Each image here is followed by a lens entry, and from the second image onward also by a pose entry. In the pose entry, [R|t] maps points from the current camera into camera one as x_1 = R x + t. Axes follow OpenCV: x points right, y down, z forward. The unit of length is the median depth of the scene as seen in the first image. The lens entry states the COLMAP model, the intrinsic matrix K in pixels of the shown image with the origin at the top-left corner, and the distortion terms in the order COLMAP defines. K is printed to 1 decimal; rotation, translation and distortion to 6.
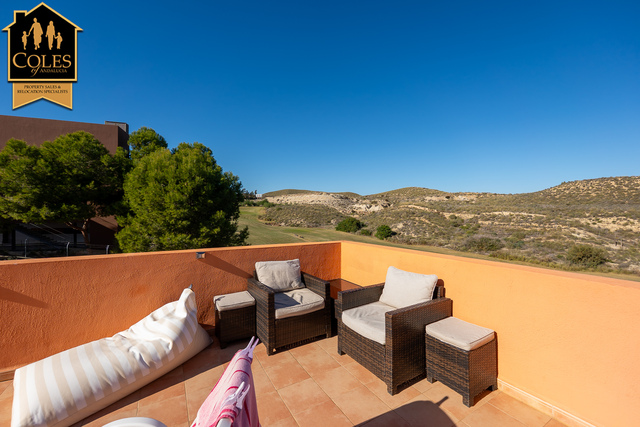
lens RADIAL K [[272.7, 0, 319.3], [0, 272.7, 213.5], [0, 0, 1]] dist [-0.010145, -0.000327]
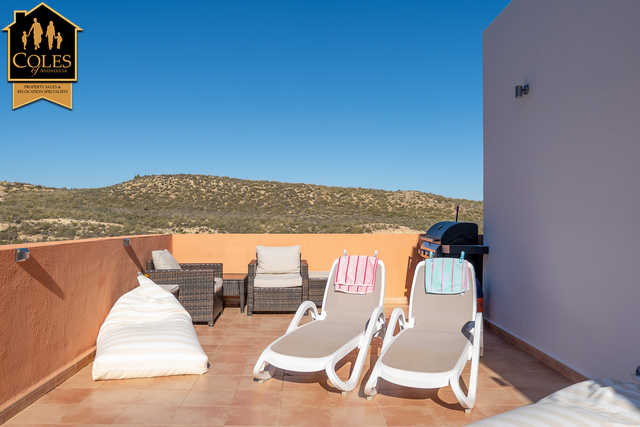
lens RADIAL K [[518.4, 0, 319.9], [0, 518.4, 213.6], [0, 0, 1]] dist [0.012524, 0.001512]
pose [[0.473883, 0.020106, 0.880358, -0.308560], [-0.005620, 0.999788, -0.019809, 0.017356], [-0.880570, 0.004440, 0.473896, -0.065533]]
